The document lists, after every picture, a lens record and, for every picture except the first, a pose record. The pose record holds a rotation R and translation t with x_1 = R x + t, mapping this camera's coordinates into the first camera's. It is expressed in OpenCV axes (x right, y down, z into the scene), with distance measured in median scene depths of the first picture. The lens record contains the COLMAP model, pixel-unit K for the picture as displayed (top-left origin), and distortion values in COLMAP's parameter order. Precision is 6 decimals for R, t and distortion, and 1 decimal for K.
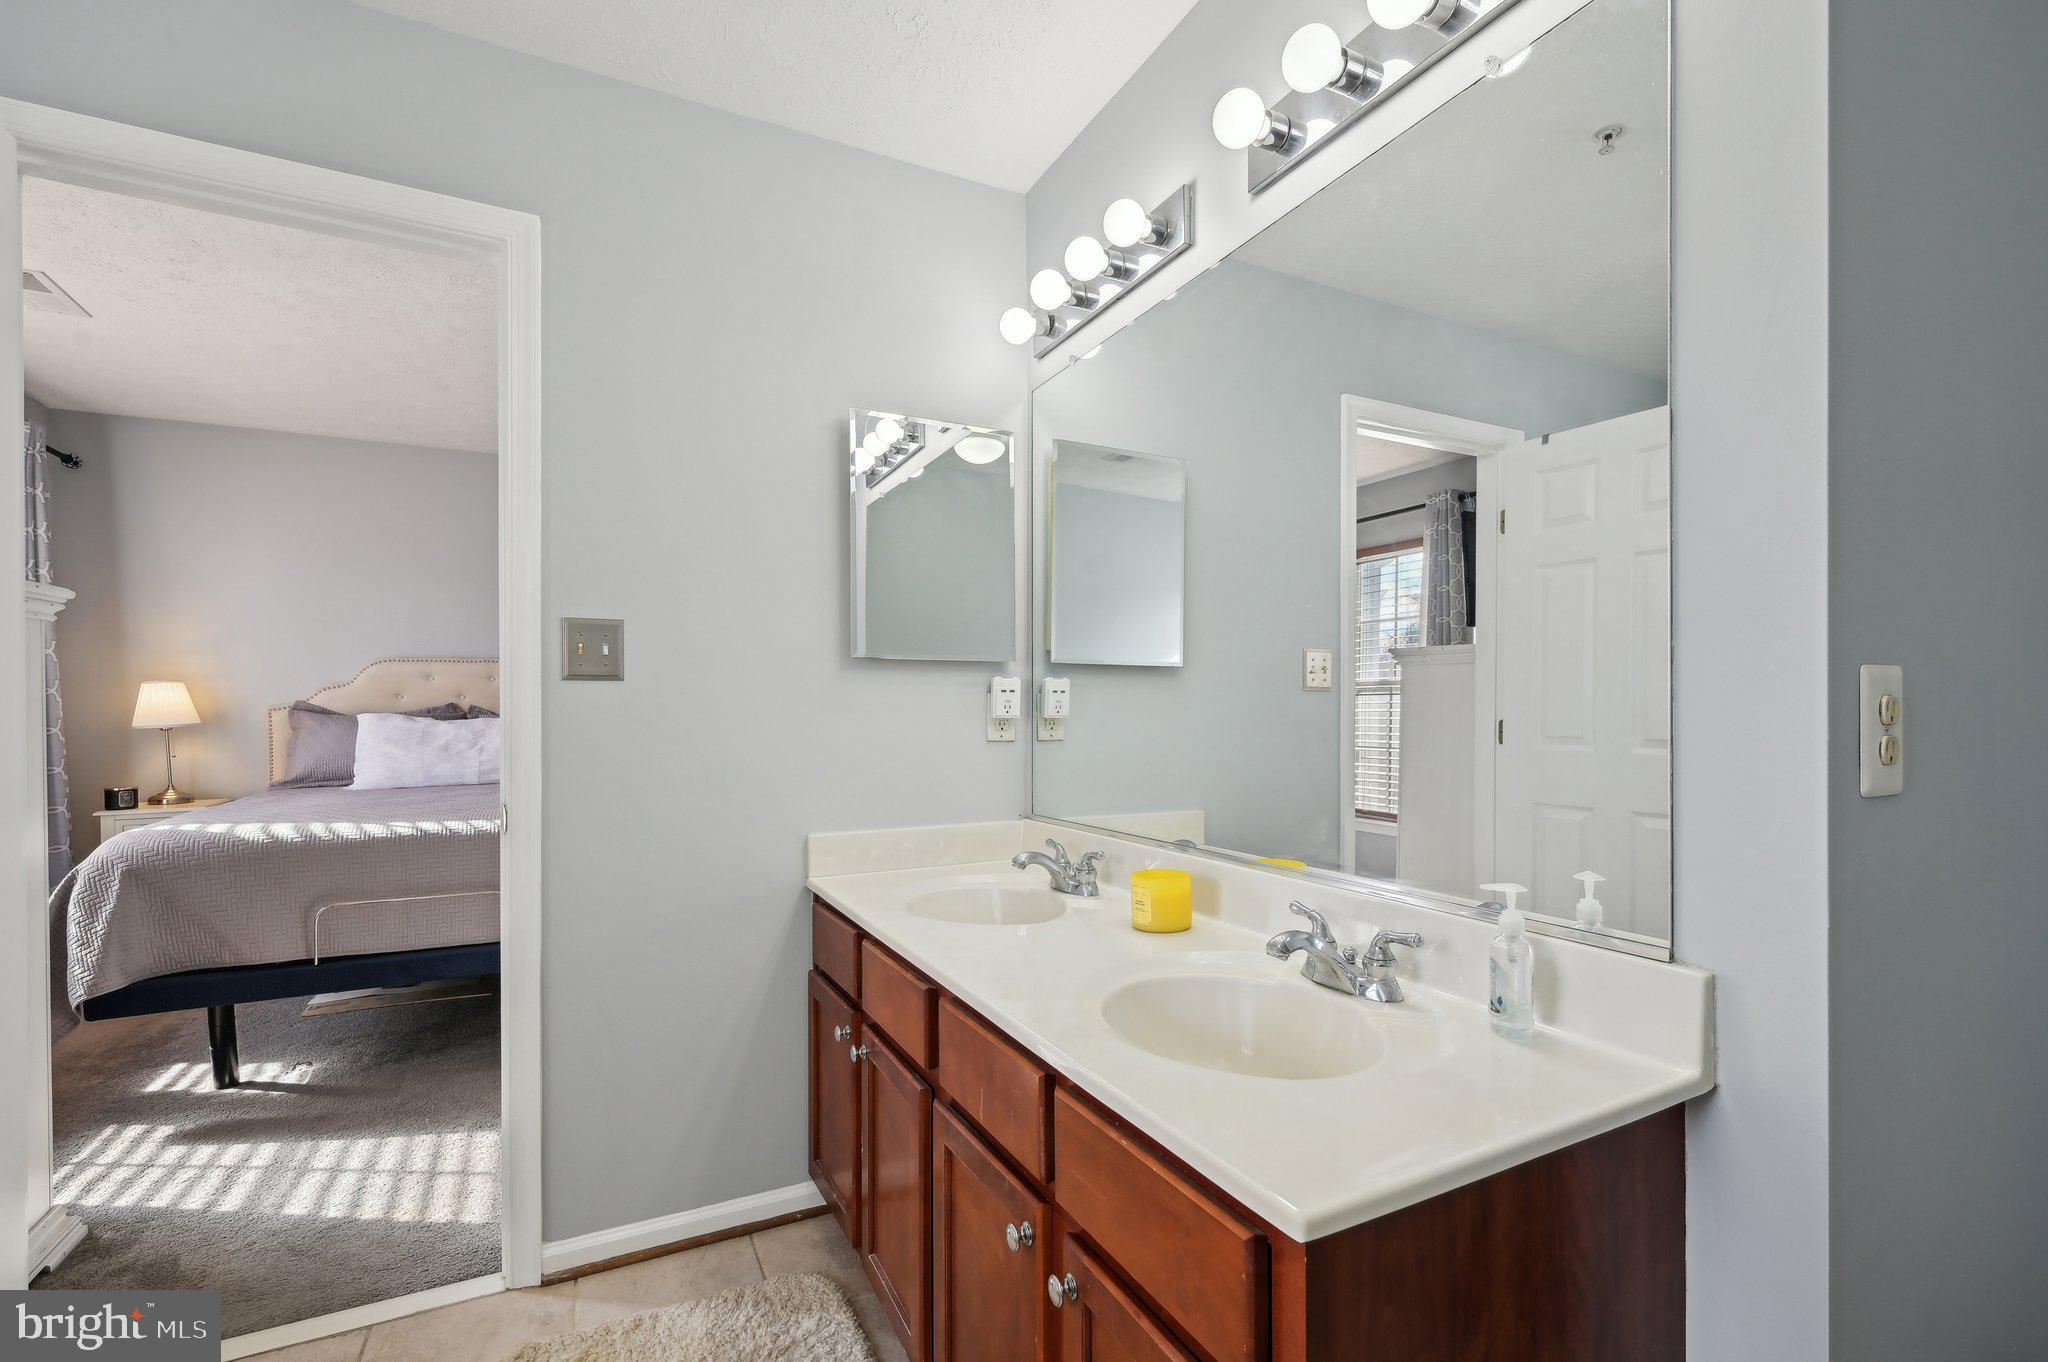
lens RADIAL K [[897.8, 0, 1027.3], [0, 897.8, 712.8], [0, 0, 1]] dist [-0.001086, -0.000396]
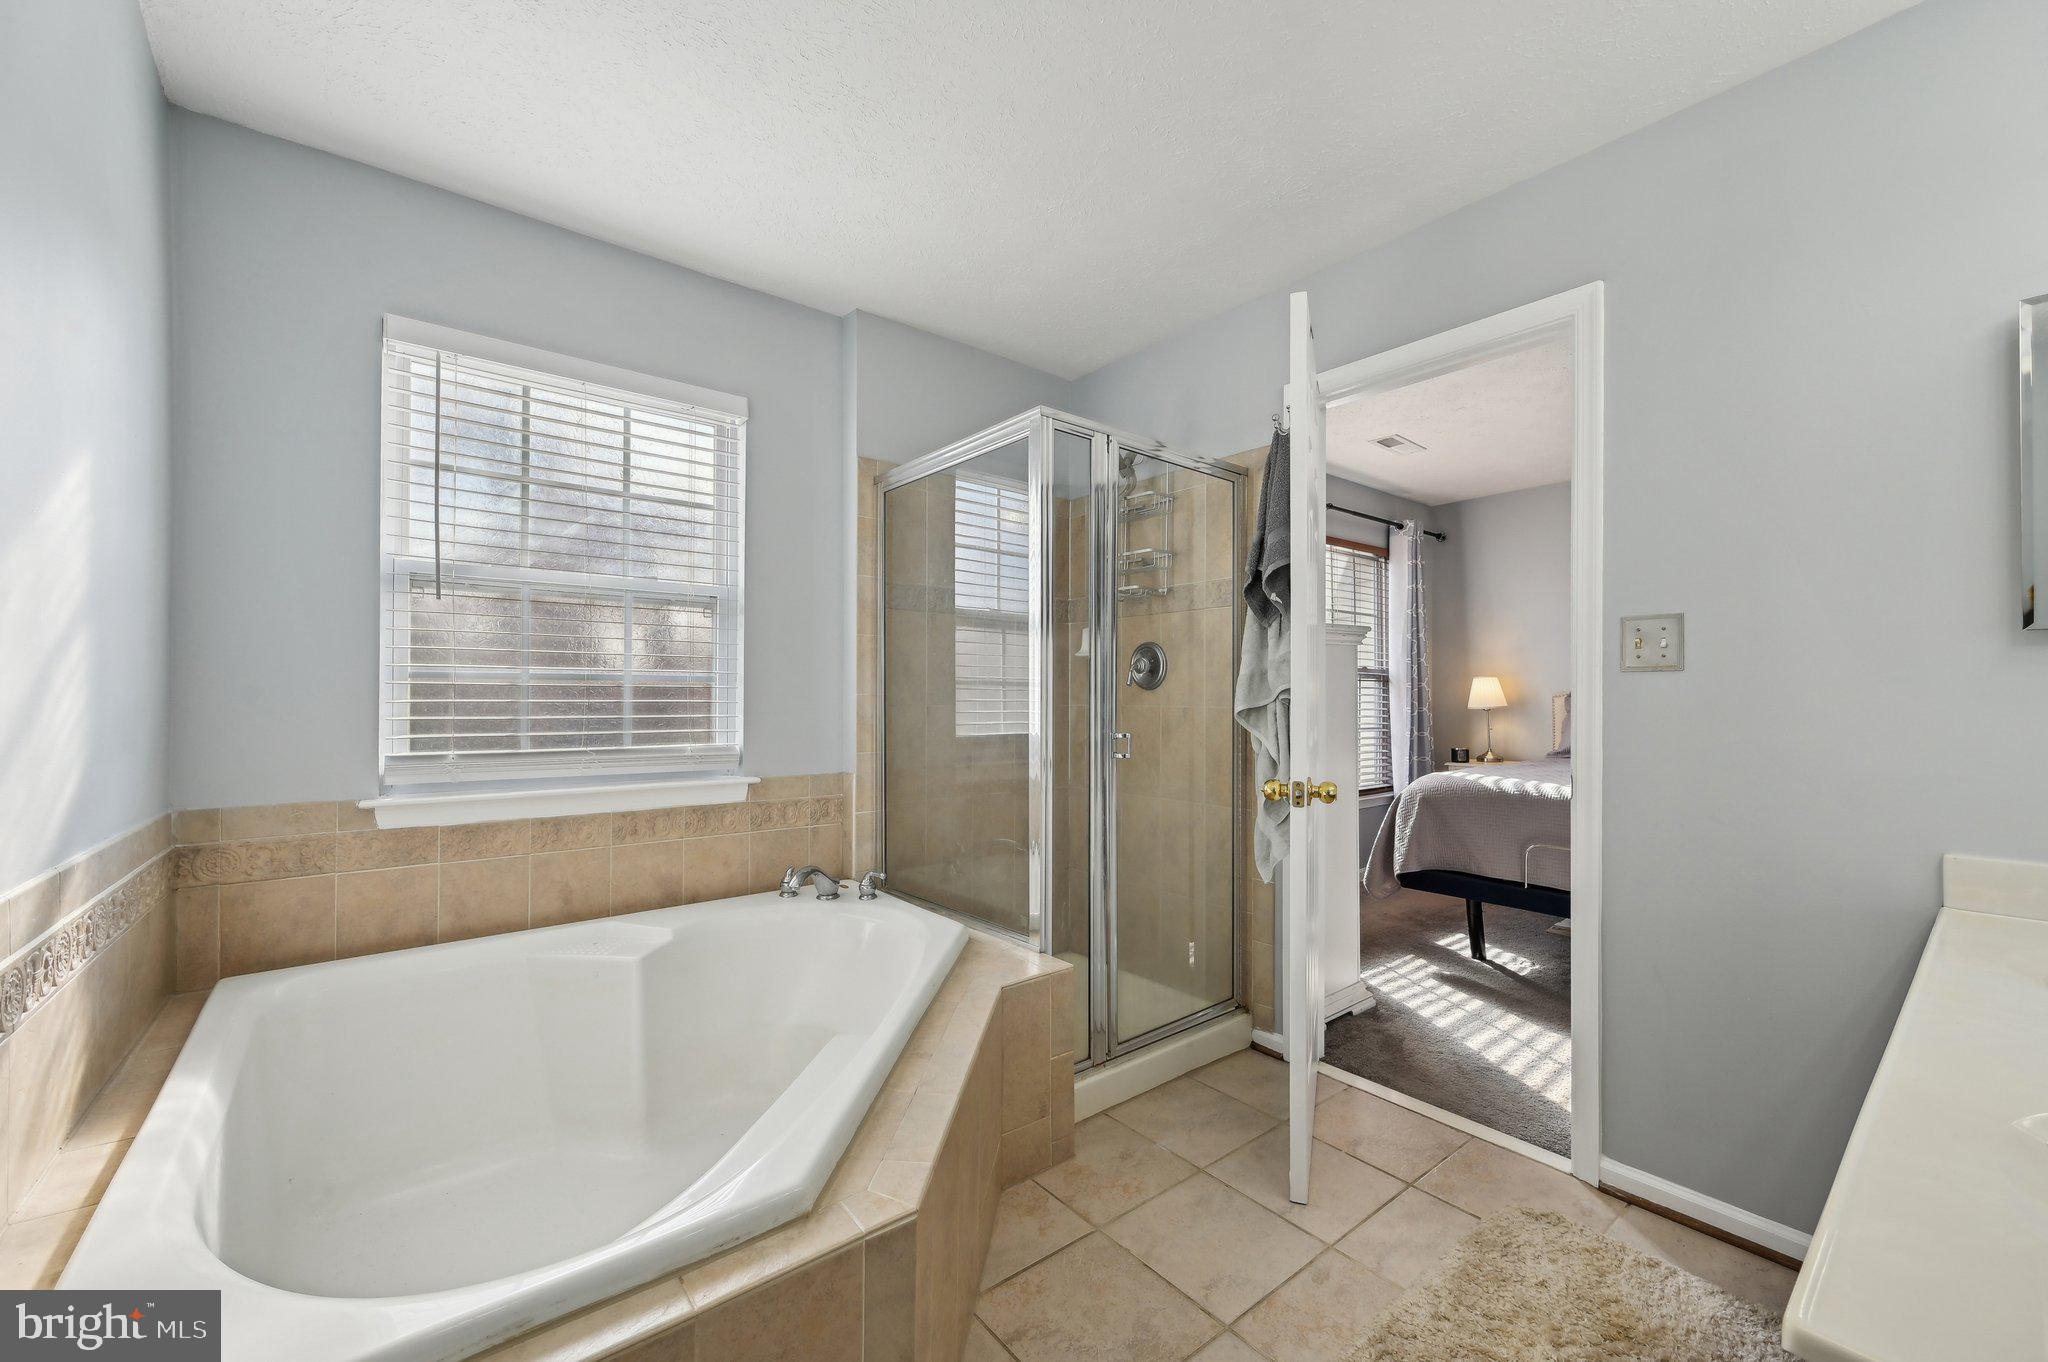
lens RADIAL K [[808.1, 0, 1051.8], [0, 808.1, 688.1], [0, 0, 1]] dist [-0.001436, -0.001214]
pose [[0.211135, -0.008435, -0.977421, 0.278844], [-0.003431, 0.999950, -0.009370, -0.004460], [0.977451, 0.005332, 0.211095, 0.058672]]
